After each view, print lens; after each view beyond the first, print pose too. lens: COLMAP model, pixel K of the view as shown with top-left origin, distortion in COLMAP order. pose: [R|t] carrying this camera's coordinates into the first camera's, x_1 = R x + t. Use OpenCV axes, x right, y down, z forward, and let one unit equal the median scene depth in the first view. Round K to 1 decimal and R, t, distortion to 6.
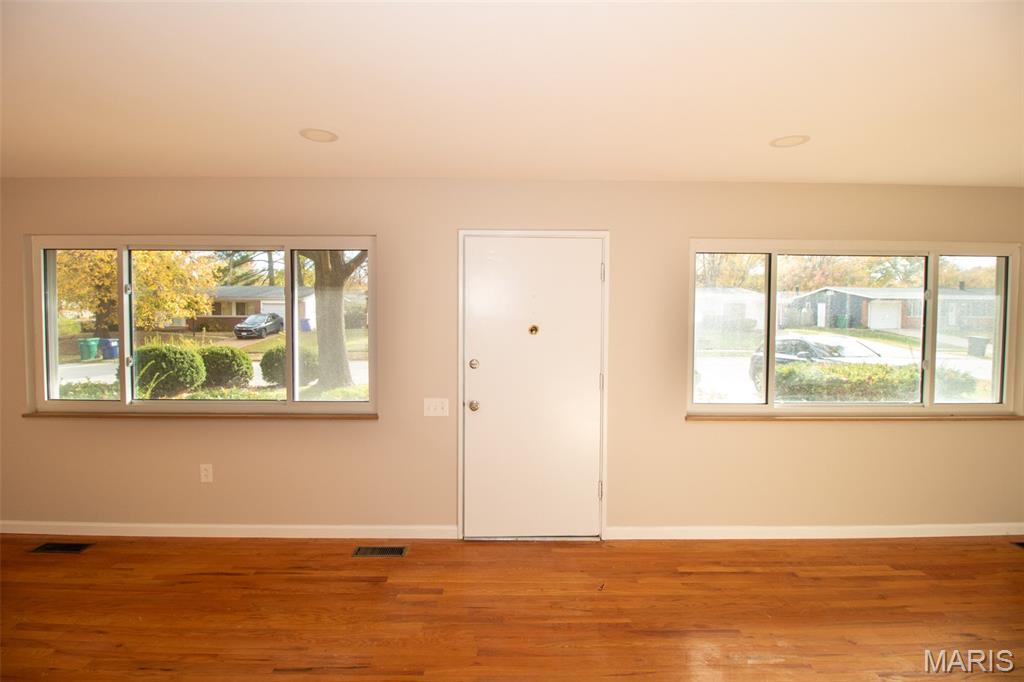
lens RADIAL K [[471.9, 0, 509.6], [0, 471.9, 325.9], [0, 0, 1]] dist [-0.000067, -0.012825]
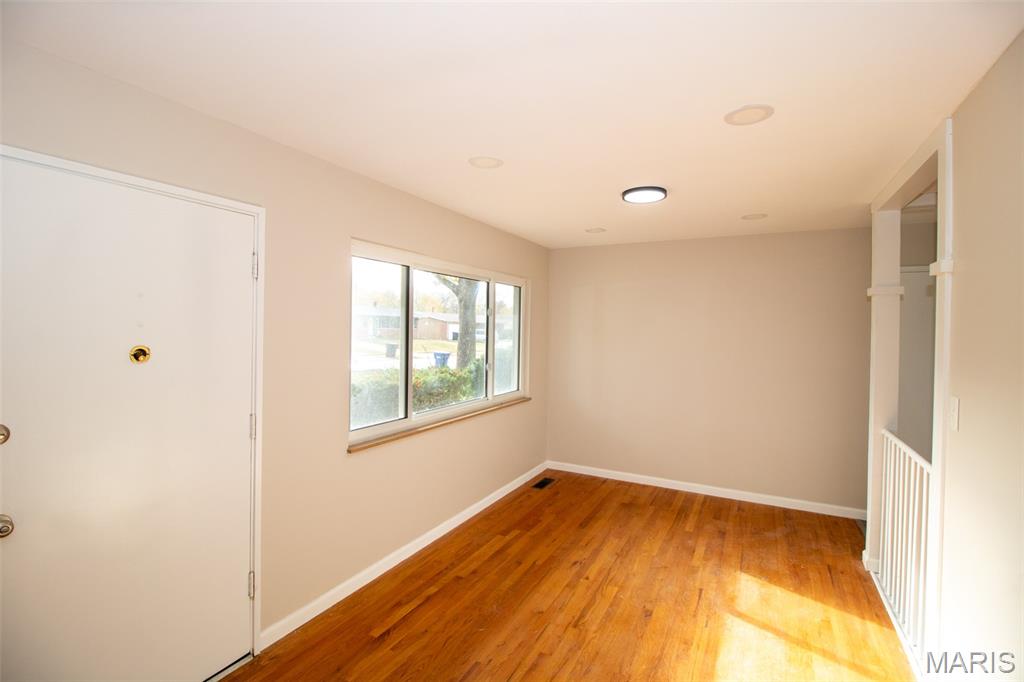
lens RADIAL K [[471.9, 0, 509.6], [0, 471.9, 325.9], [0, 0, 1]] dist [-0.000067, -0.012825]
pose [[0.474522, 0.005529, 0.880226, -0.230797], [0.015847, 0.999765, -0.014822, -0.008952], [-0.880101, 0.020982, 0.474323, 0.347512]]
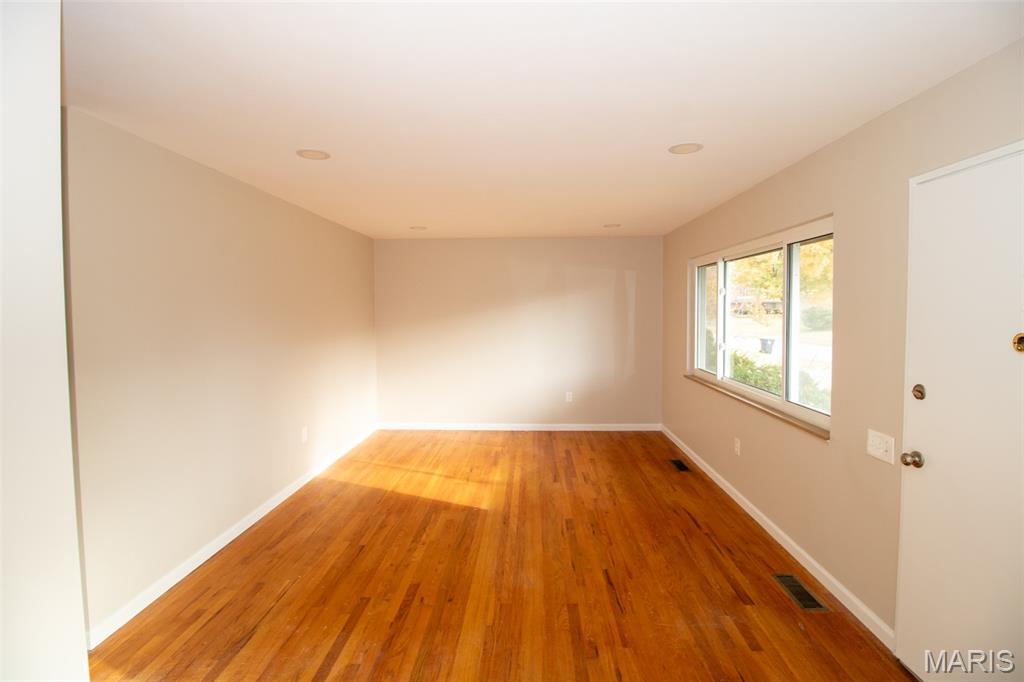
lens RADIAL K [[471.9, 0, 509.6], [0, 471.9, 325.9], [0, 0, 1]] dist [-0.000067, -0.012825]
pose [[-0.056952, 0.031709, -0.997873, 0.553944], [-0.030121, 0.998986, 0.033463, -0.009037], [0.997922, 0.031963, -0.055939, 0.494493]]
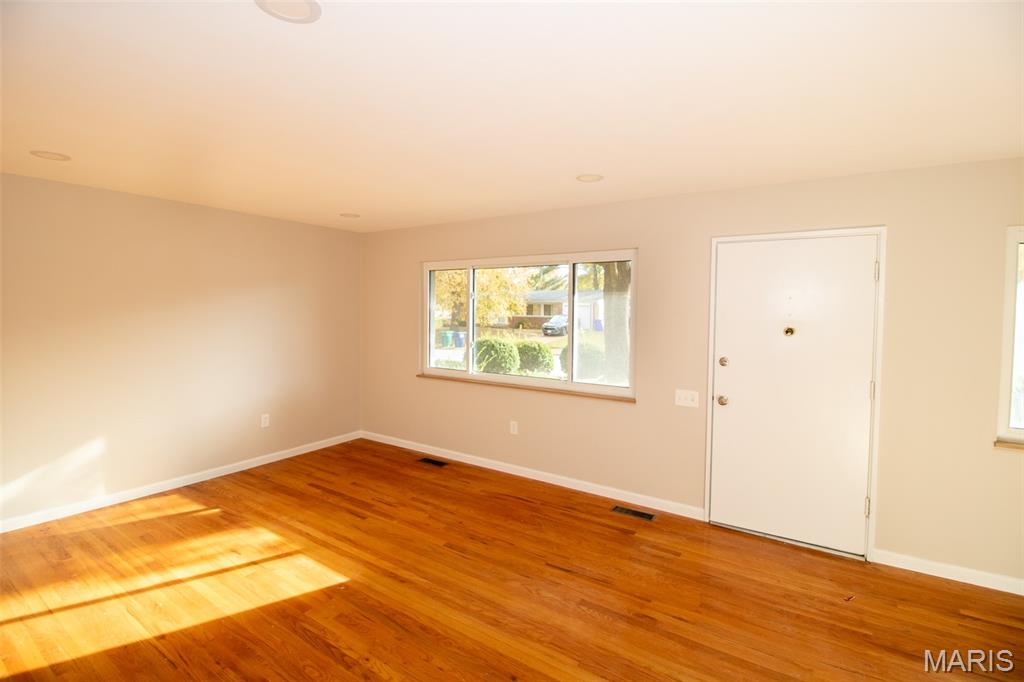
lens RADIAL K [[471.9, 0, 509.6], [0, 471.9, 325.9], [0, 0, 1]] dist [-0.000067, -0.012825]
pose [[0.825038, 0.023366, -0.564594, 0.125057], [-0.025499, 0.999666, 0.004110, 0.007195], [0.564501, 0.011006, 0.825359, -0.160532]]
